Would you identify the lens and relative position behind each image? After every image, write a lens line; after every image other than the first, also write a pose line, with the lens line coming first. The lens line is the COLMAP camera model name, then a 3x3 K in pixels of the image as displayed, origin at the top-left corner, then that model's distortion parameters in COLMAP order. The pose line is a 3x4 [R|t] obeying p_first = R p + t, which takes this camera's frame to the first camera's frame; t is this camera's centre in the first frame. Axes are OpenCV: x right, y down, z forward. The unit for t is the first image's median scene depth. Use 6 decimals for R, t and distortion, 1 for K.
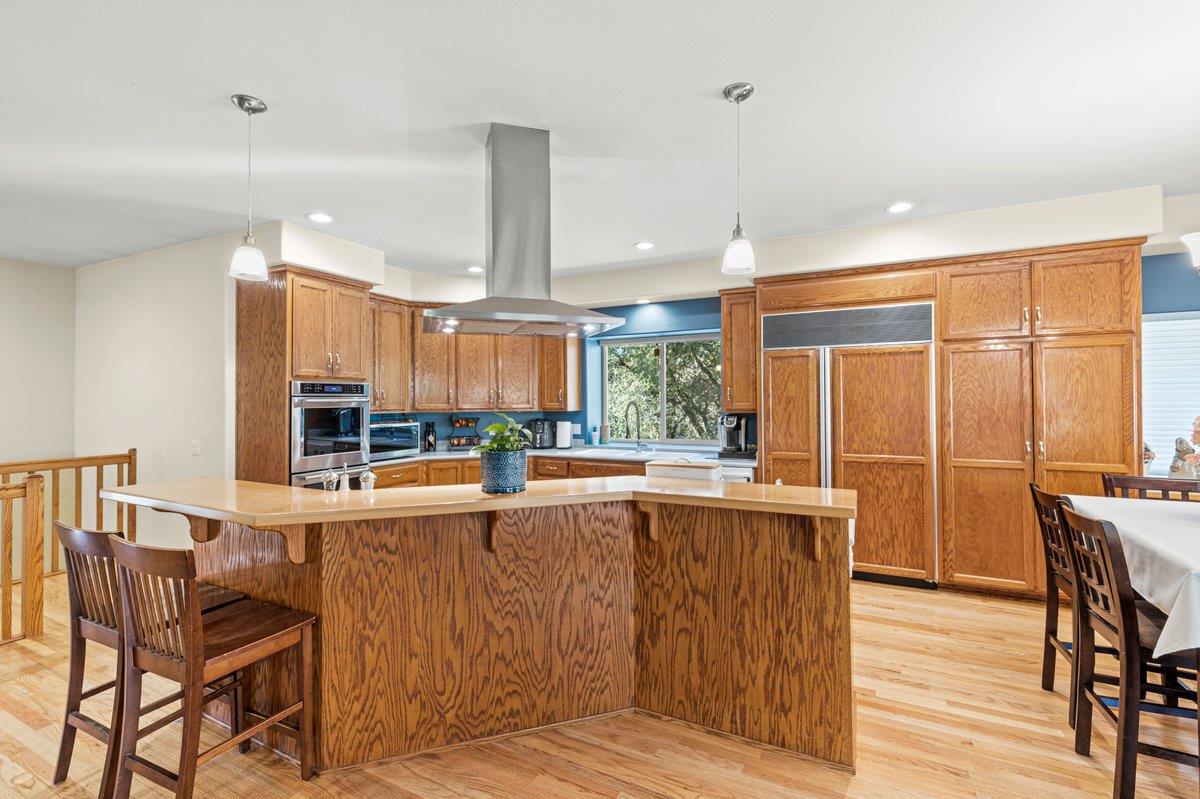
lens RADIAL K [[518.9, 0, 619.8], [0, 518.9, 396.8], [0, 0, 1]] dist [0.002612, 0.000204]
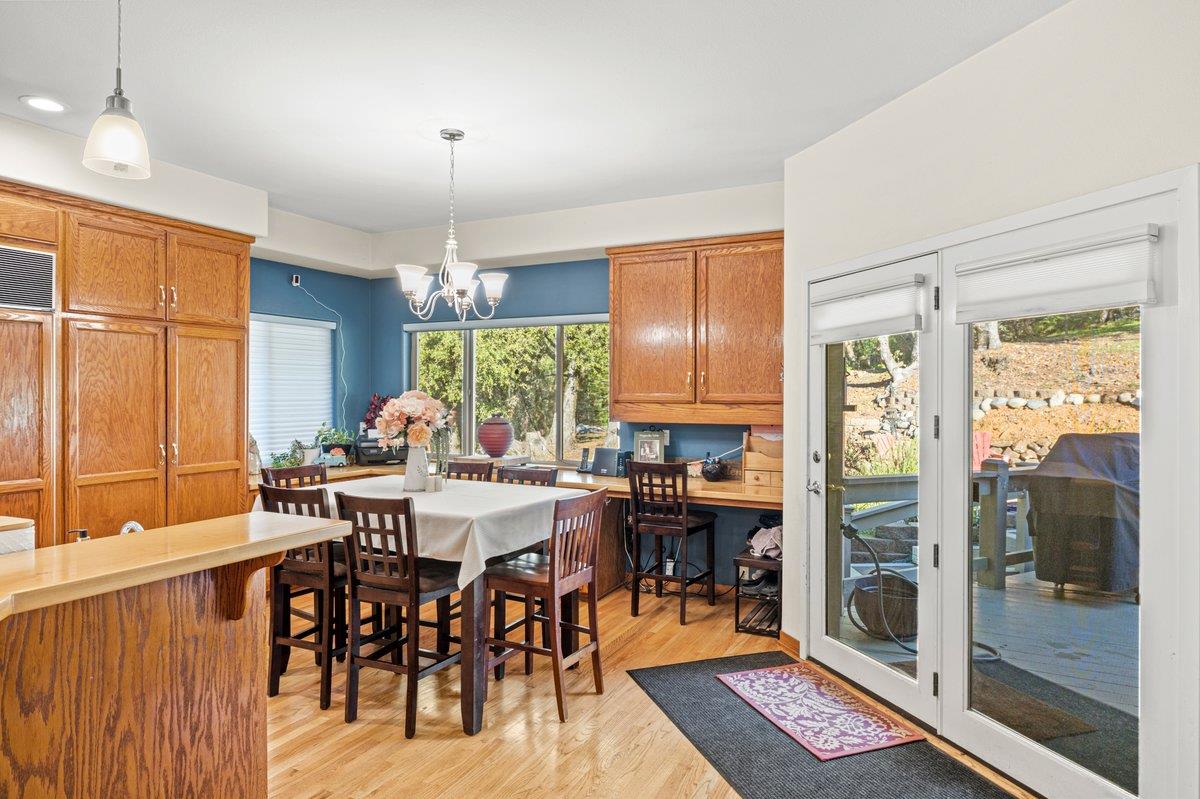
lens RADIAL K [[670.1, 0, 606.4], [0, 670.1, 394.9], [0, 0, 1]] dist [0.007190, -0.001043]
pose [[0.032964, 0.003281, 0.999451, -0.264741], [-0.008550, 0.999959, -0.003001, 0.002731], [-0.999420, -0.008446, 0.032991, 0.227394]]
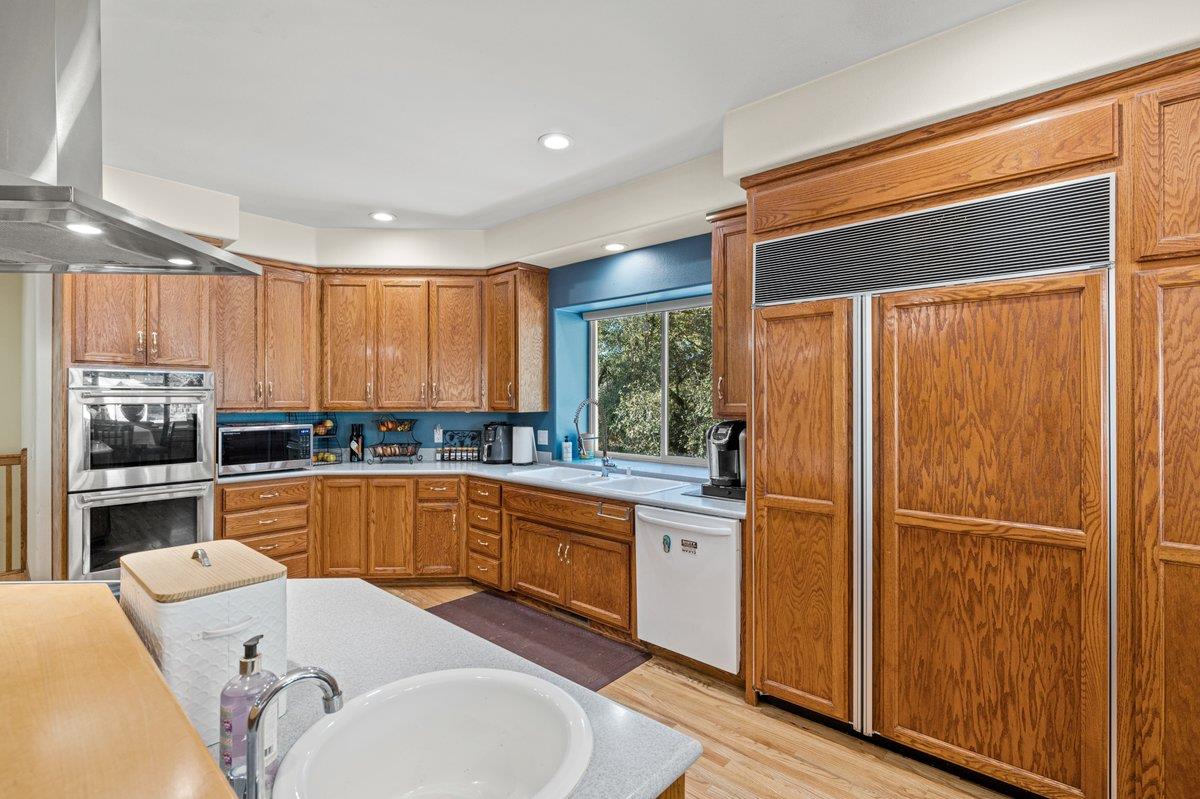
lens RADIAL K [[560.4, 0, 604.6], [0, 560.4, 397.8], [0, 0, 1]] dist [-0.008601, 0.001173]
pose [[0.963286, 0.006773, -0.268391, 0.317600], [-0.004970, 0.999960, 0.007395, 0.002329], [0.268431, -0.005789, 0.963282, 0.435227]]
